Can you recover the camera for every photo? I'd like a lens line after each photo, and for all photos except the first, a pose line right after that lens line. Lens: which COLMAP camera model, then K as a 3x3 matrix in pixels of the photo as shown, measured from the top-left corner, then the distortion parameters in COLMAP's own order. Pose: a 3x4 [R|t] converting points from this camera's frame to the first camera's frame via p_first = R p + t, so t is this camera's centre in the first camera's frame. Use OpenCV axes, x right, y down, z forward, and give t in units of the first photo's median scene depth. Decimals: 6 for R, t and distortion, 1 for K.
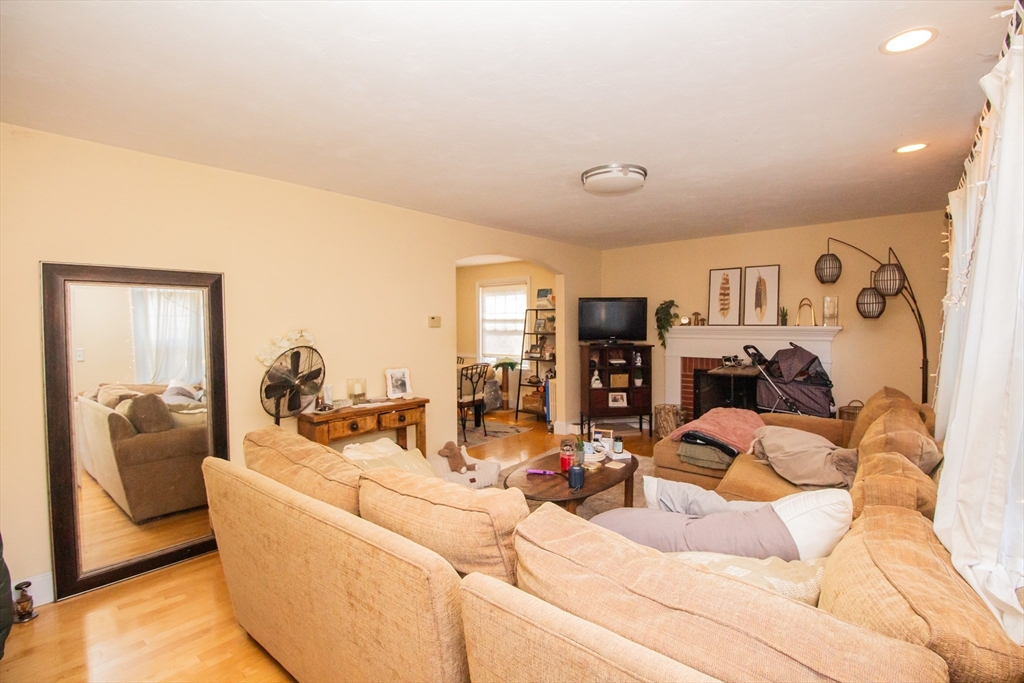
lens RADIAL K [[455.0, 0, 512.0], [0, 455.0, 341.5], [0, 0, 1]] dist [-0.000431, -0.024875]
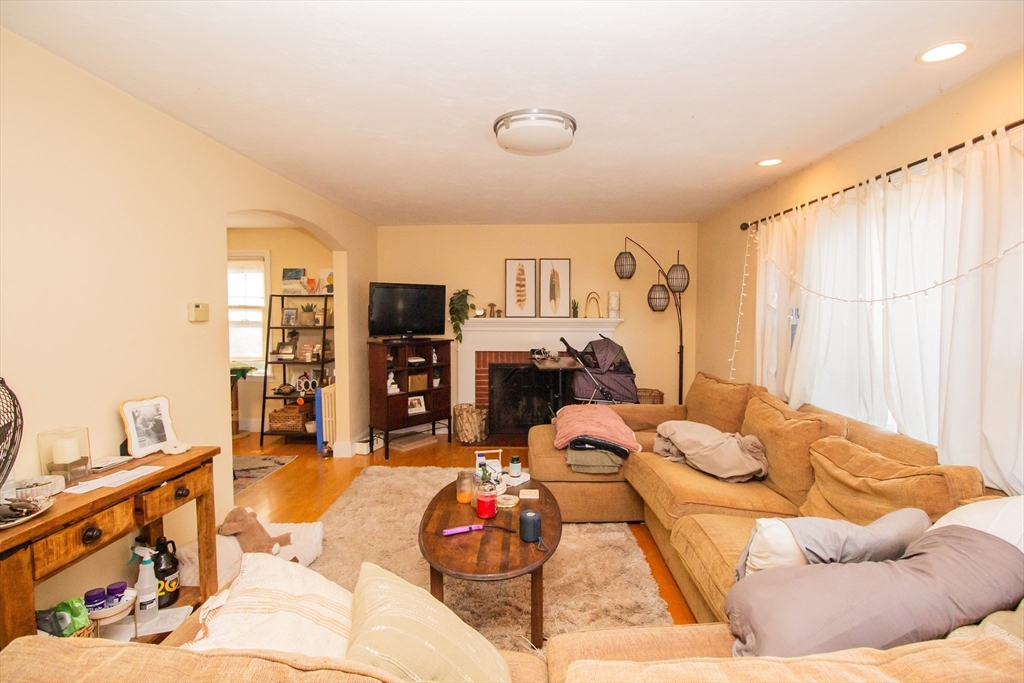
lens RADIAL K [[477.9, 0, 516.0], [0, 477.9, 333.6], [0, 0, 1]] dist [0.001850, -0.011433]
pose [[0.794903, -0.021439, 0.606357, -0.157561], [0.019354, 0.999763, 0.009976, -0.010408], [-0.606427, 0.003805, 0.795130, 0.183283]]
